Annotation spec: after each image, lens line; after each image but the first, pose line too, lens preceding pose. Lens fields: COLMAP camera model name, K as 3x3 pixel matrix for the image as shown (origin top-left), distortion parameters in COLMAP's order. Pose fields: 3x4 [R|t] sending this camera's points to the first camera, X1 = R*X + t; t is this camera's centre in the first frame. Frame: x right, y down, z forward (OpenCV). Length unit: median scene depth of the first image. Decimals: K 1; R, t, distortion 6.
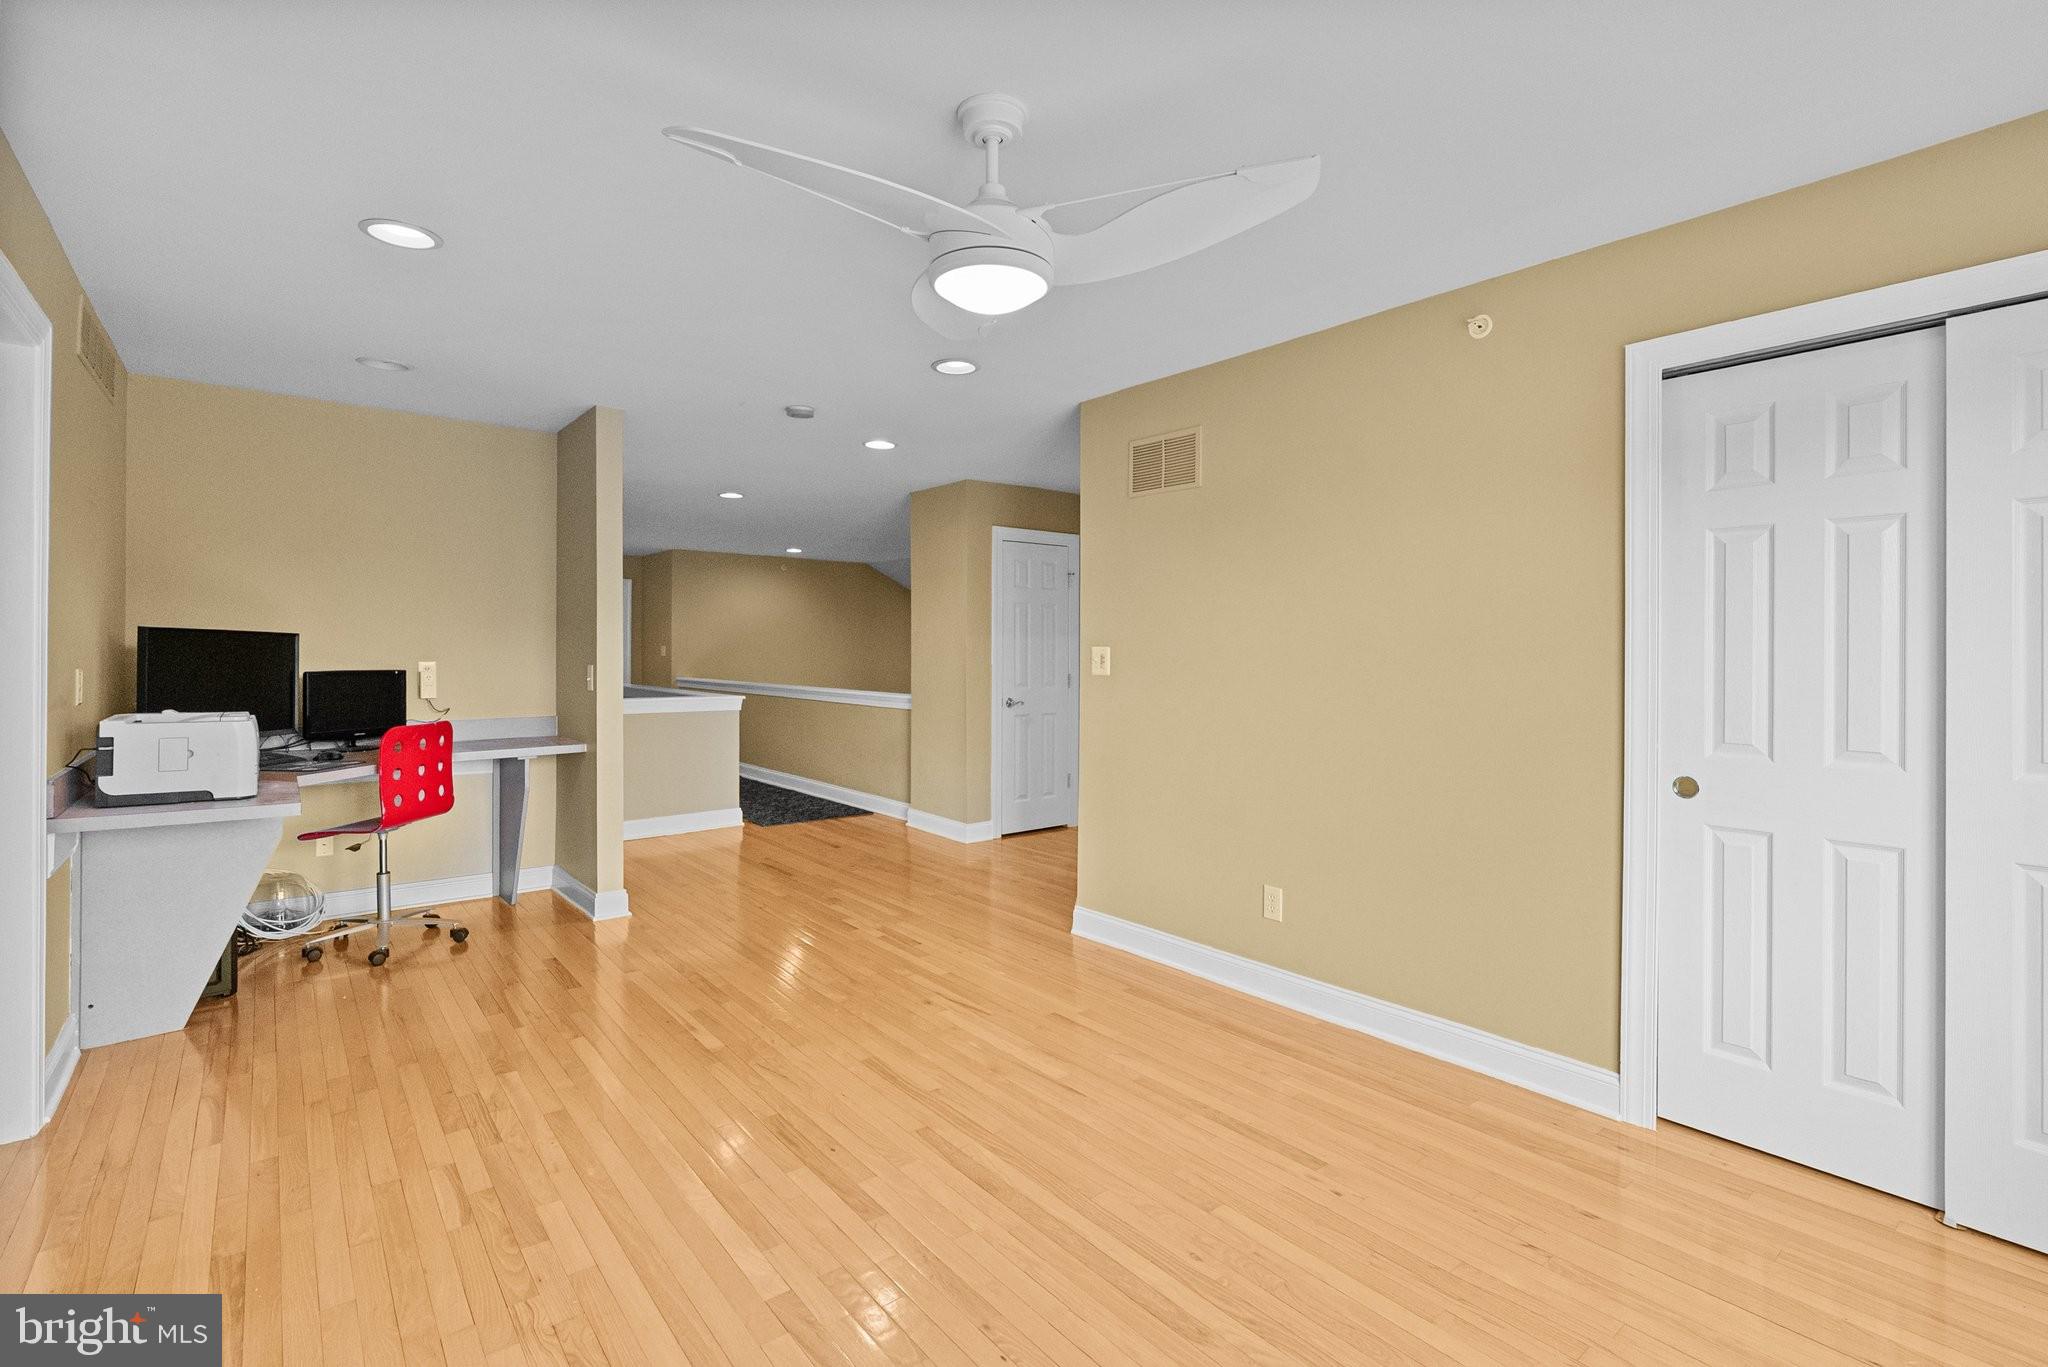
lens RADIAL K [[946.0, 0, 1025.0], [0, 946.0, 652.3], [0, 0, 1]] dist [-0.003510, -0.000424]
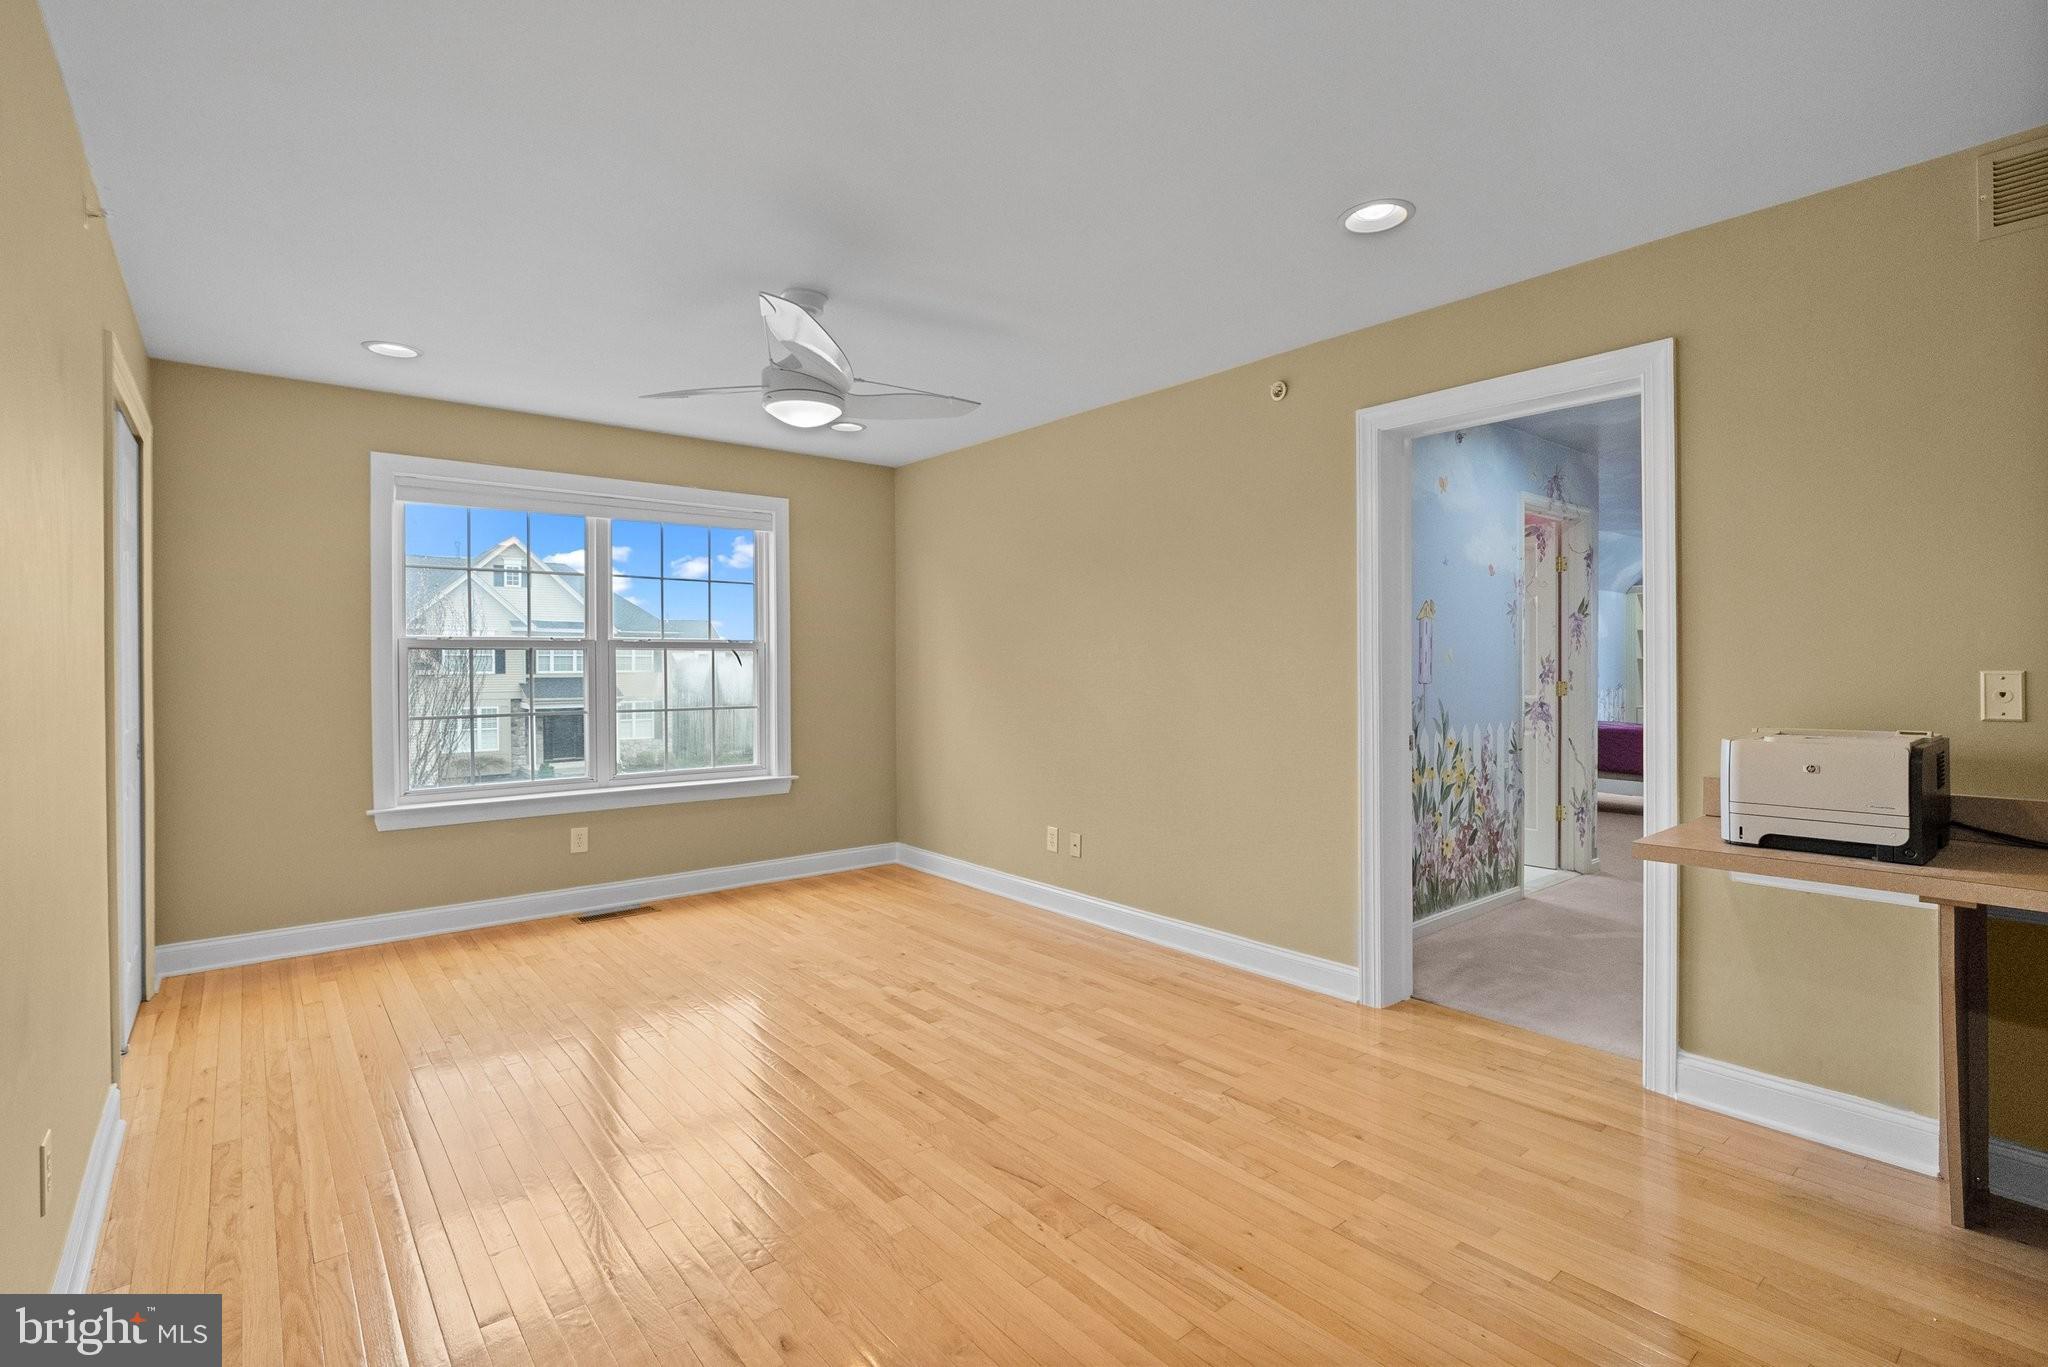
lens RADIAL K [[946.0, 0, 1025.0], [0, 946.0, 652.3], [0, 0, 1]] dist [-0.003510, -0.000424]
pose [[-0.999900, 0.003261, -0.013726, -0.290471], [0.003330, 0.999982, -0.004968, 0.010220], [0.013709, -0.005013, -0.999893, 1.956258]]
